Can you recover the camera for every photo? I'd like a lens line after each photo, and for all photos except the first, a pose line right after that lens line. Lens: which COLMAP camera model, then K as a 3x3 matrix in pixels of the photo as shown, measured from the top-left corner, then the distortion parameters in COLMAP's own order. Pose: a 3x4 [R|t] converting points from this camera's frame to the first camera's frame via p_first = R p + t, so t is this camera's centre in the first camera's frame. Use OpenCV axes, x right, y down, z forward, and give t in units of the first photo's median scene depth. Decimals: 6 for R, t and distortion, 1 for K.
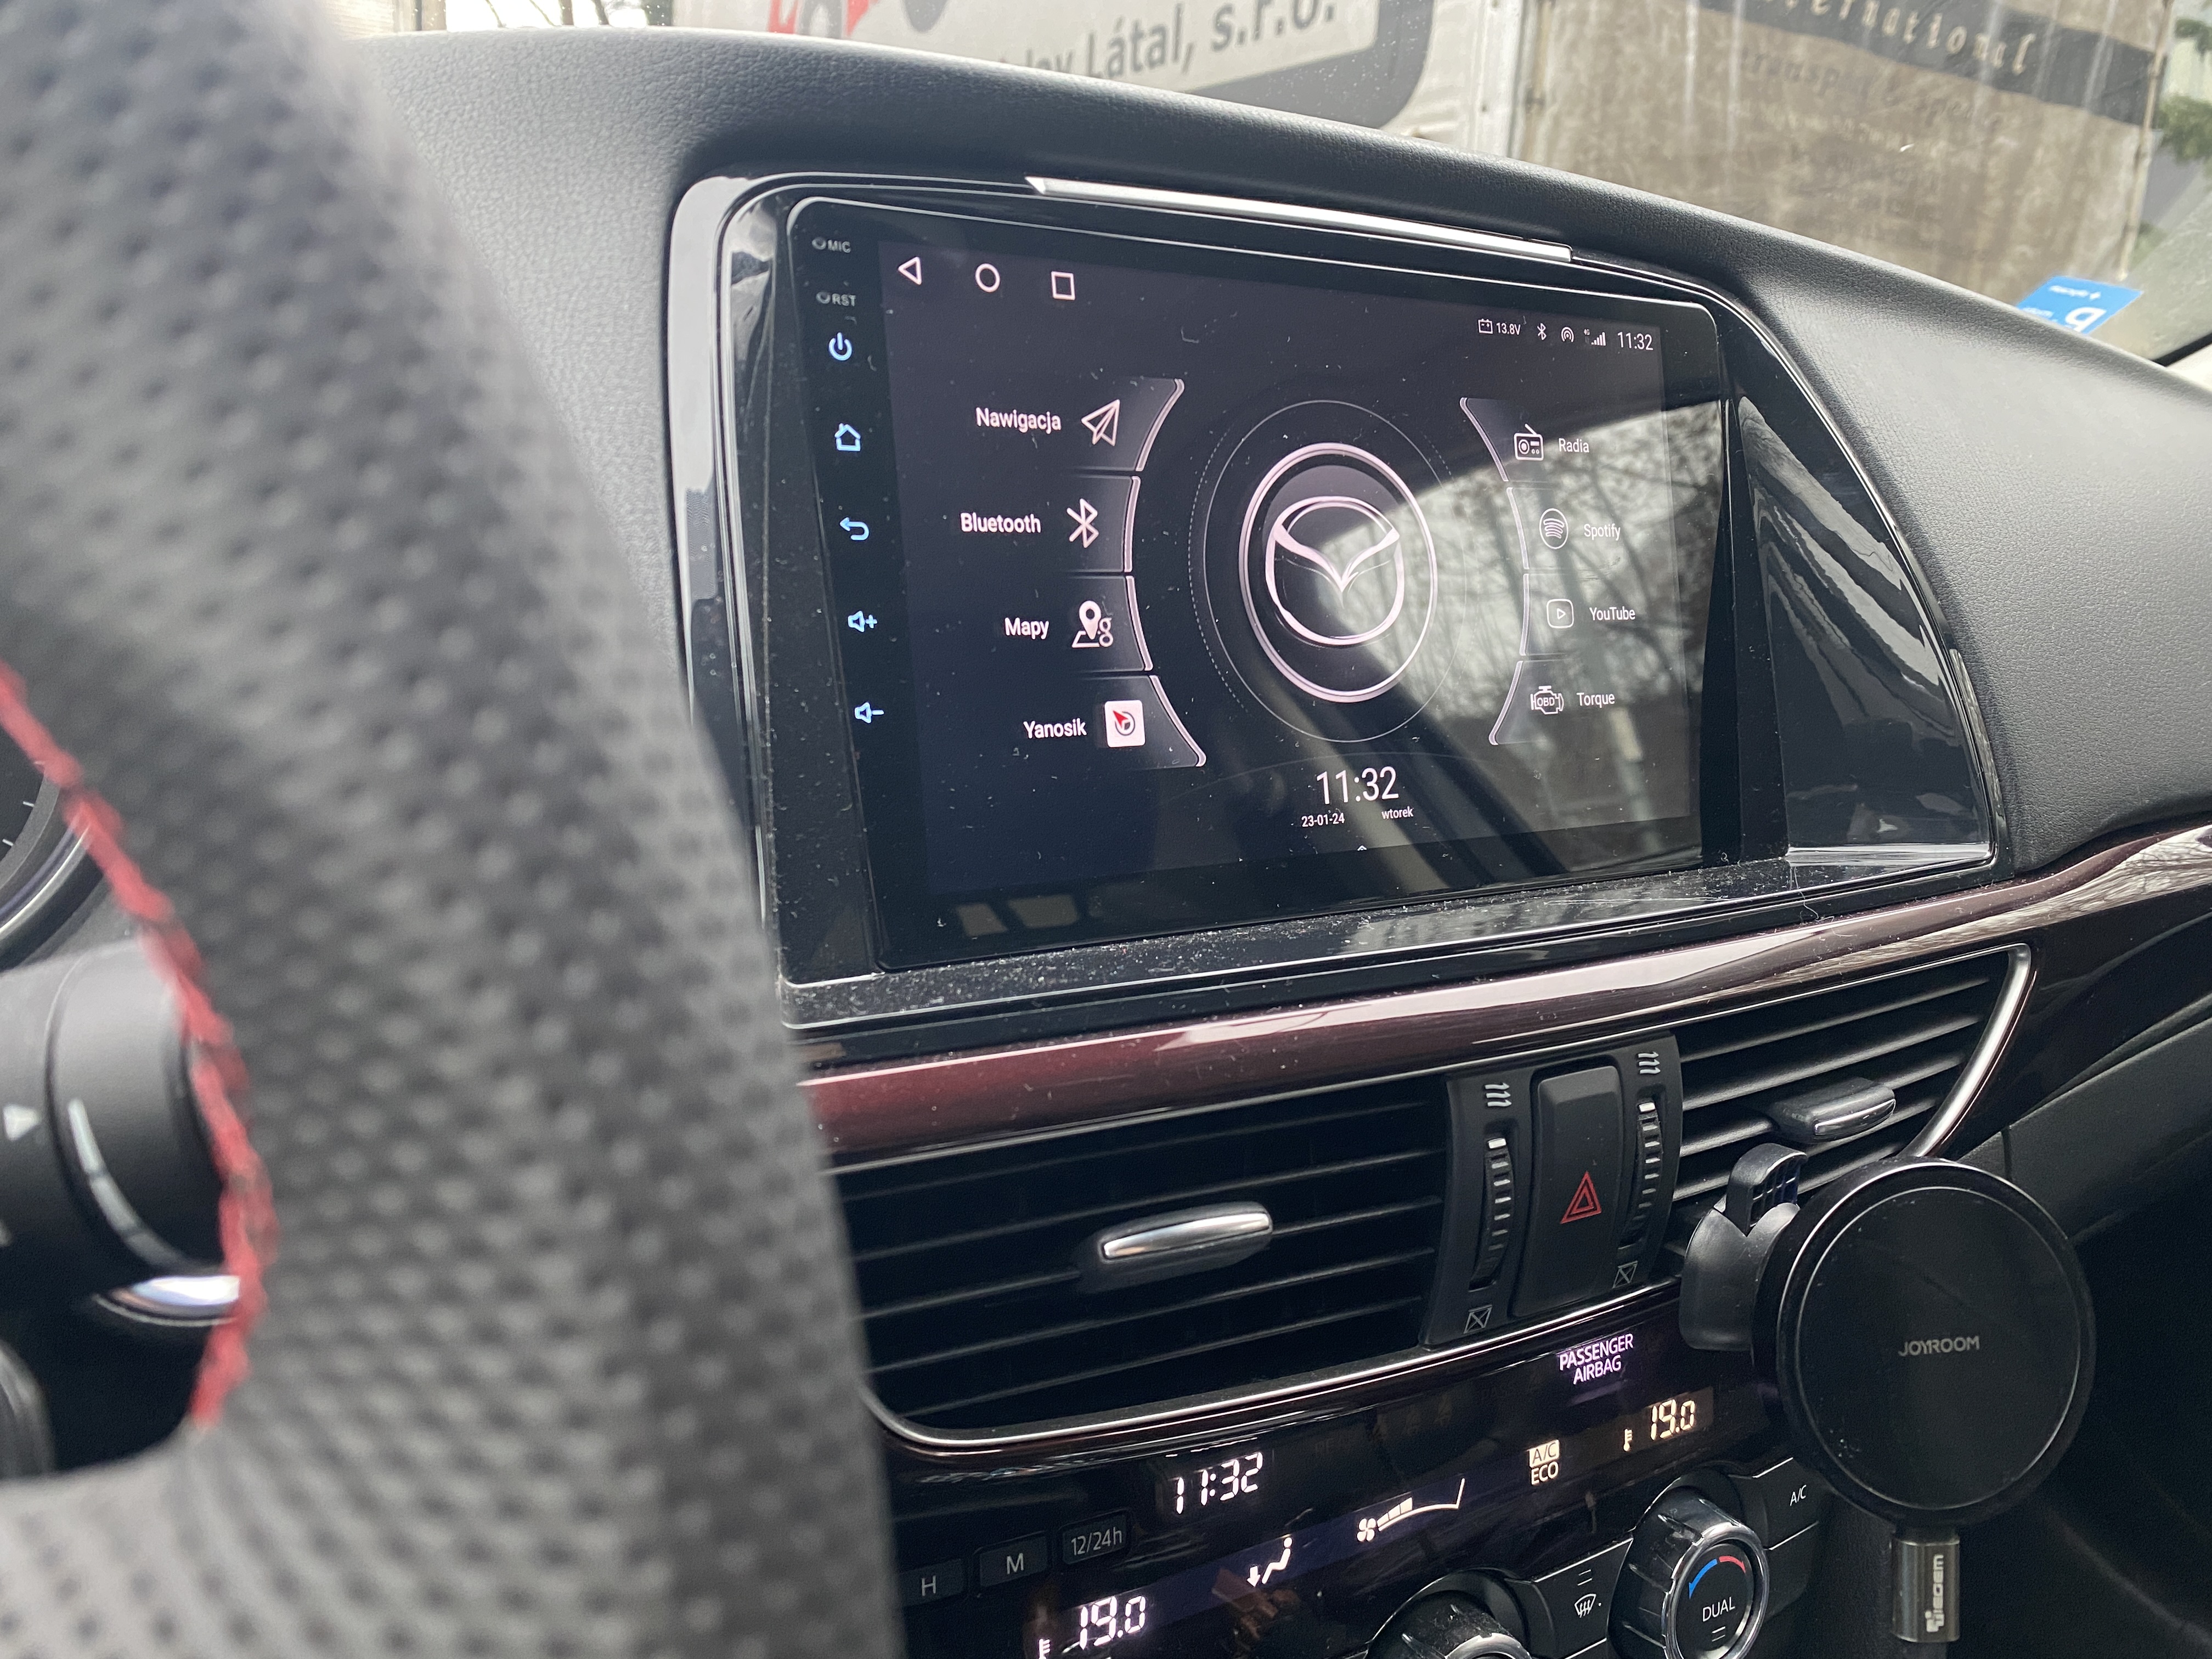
lens RADIAL K [[1689.0, 0, 1107.1], [0, 1689.0, 832.3], [0, 0, 1]] dist [-0.029310, -0.010762]
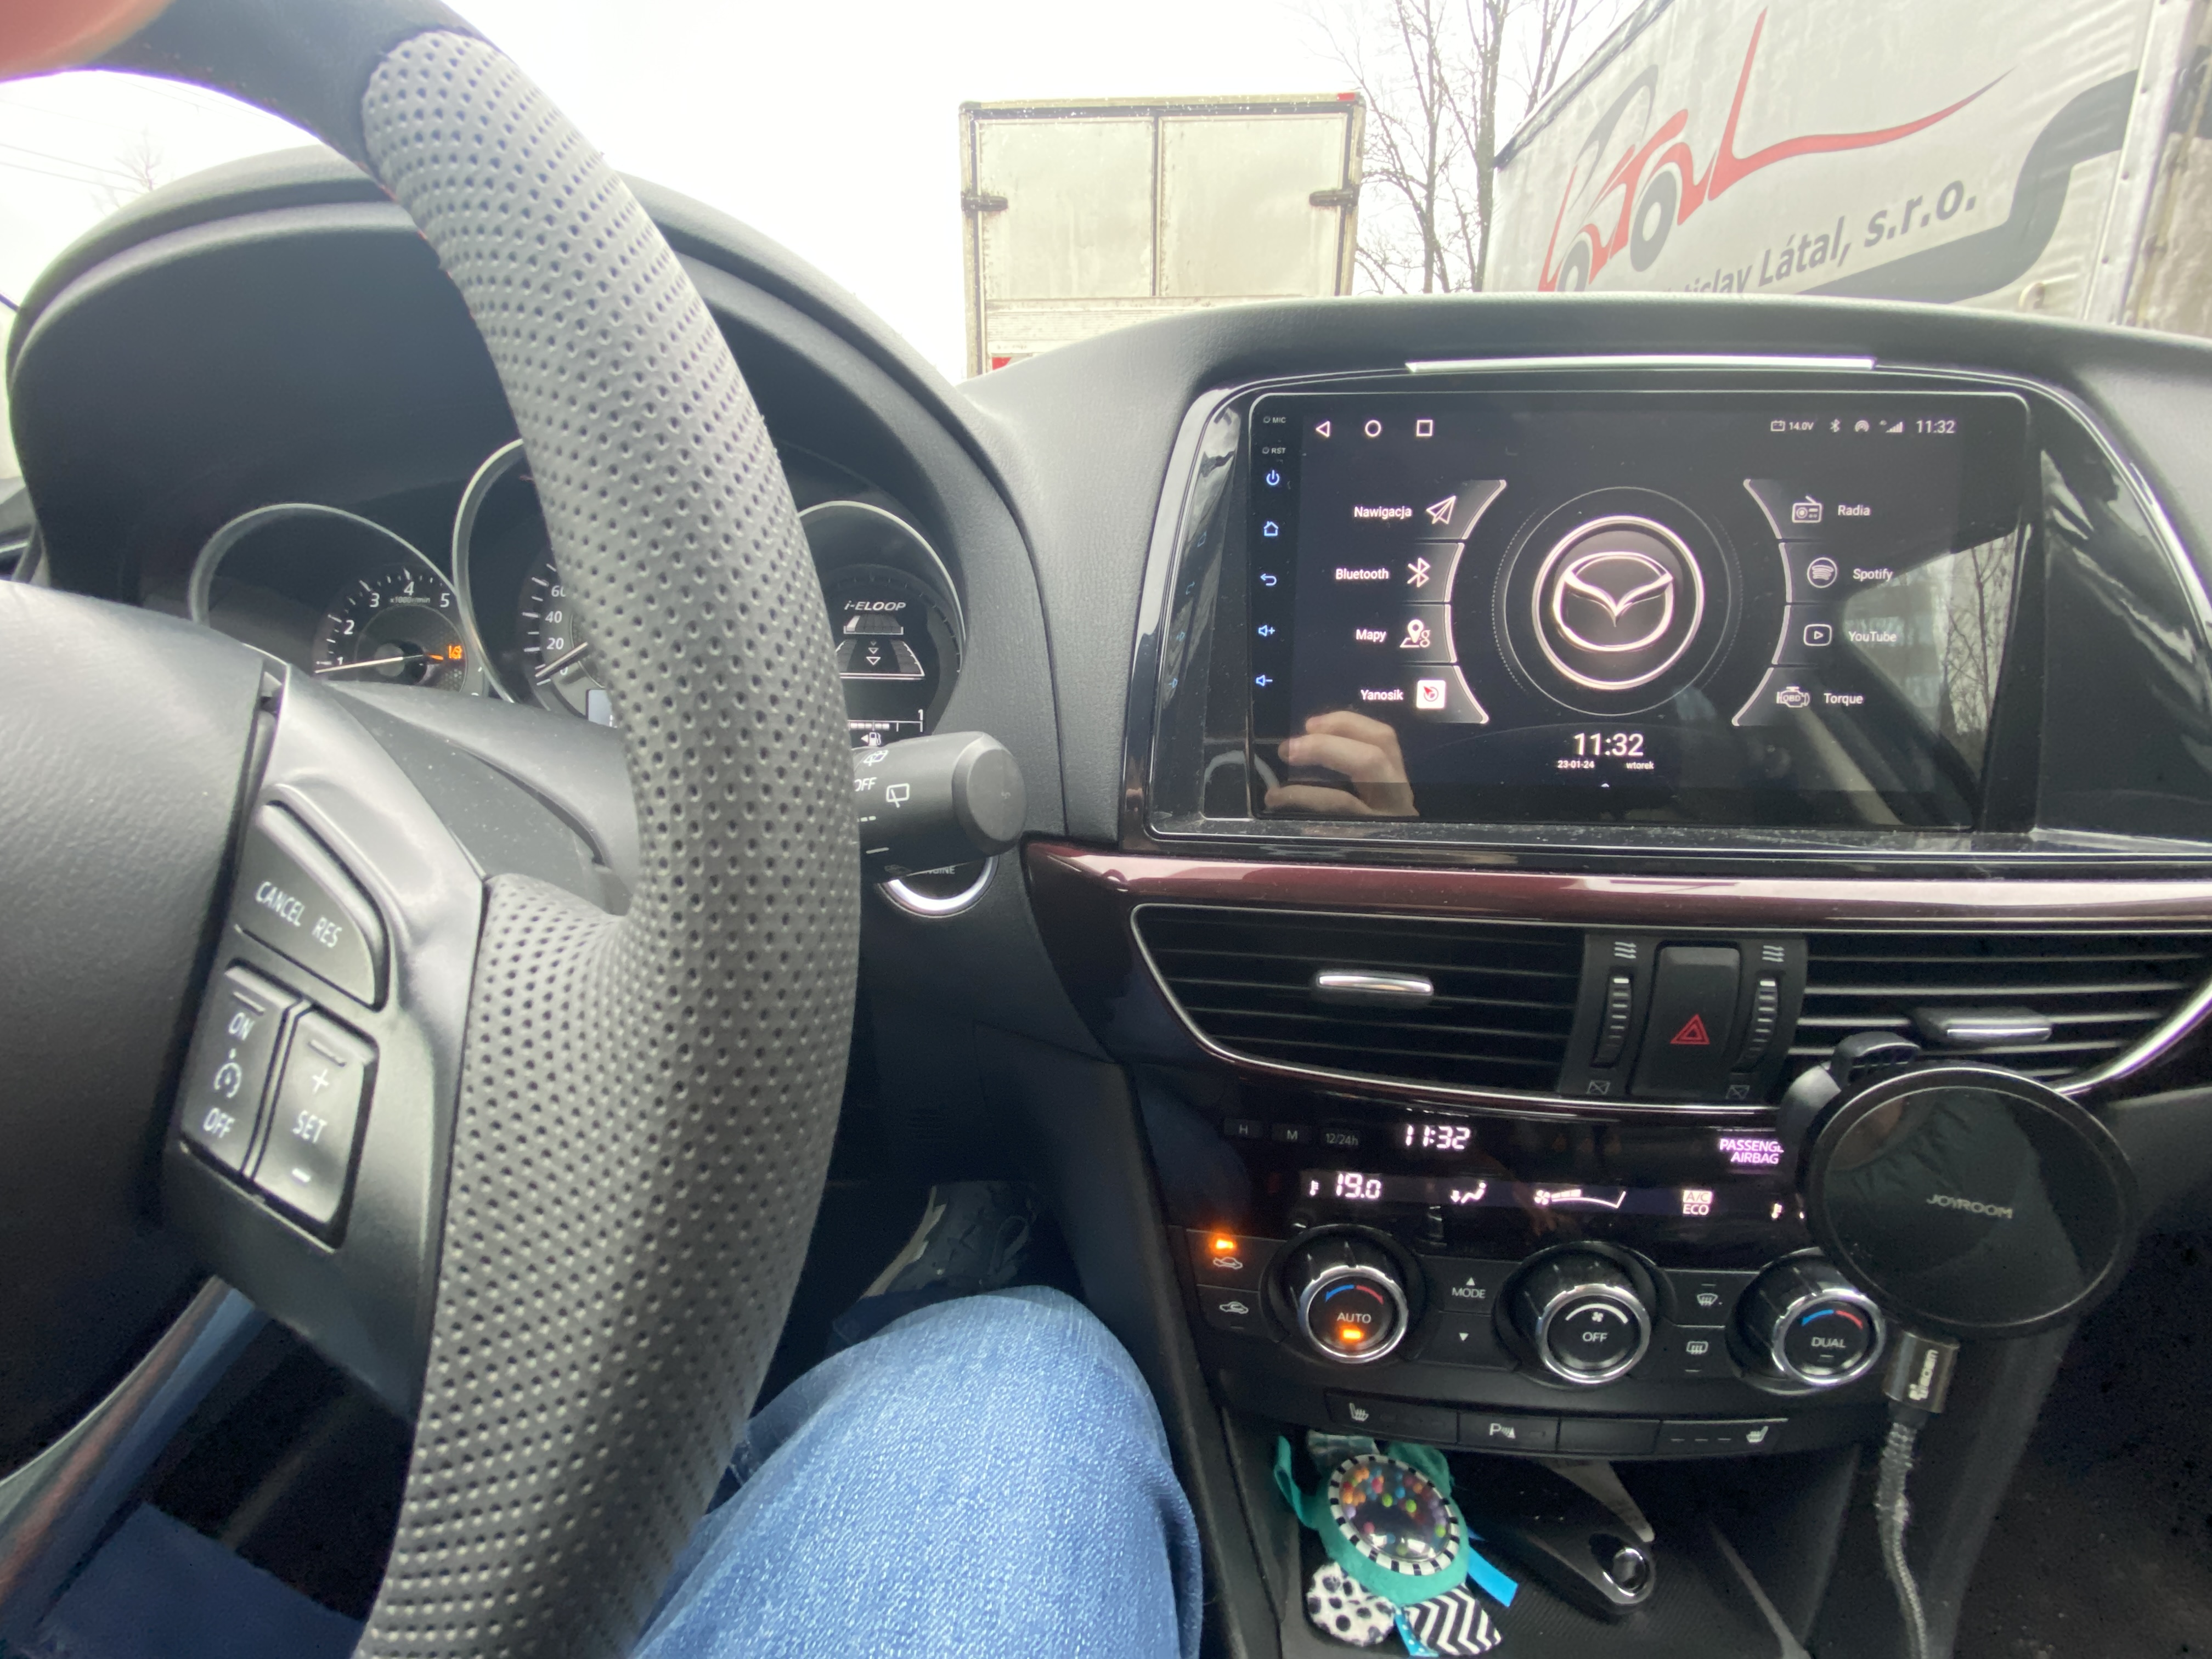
lens RADIAL K [[886.8, 0, 1081.7], [0, 886.8, 871.2], [0, 0, 1]] dist [-0.040560, -0.000872]
pose [[0.799069, 0.157163, -0.580335, 0.260881], [-0.083343, 0.984867, 0.151959, 0.005531], [0.595435, -0.073058, 0.800075, 0.068514]]
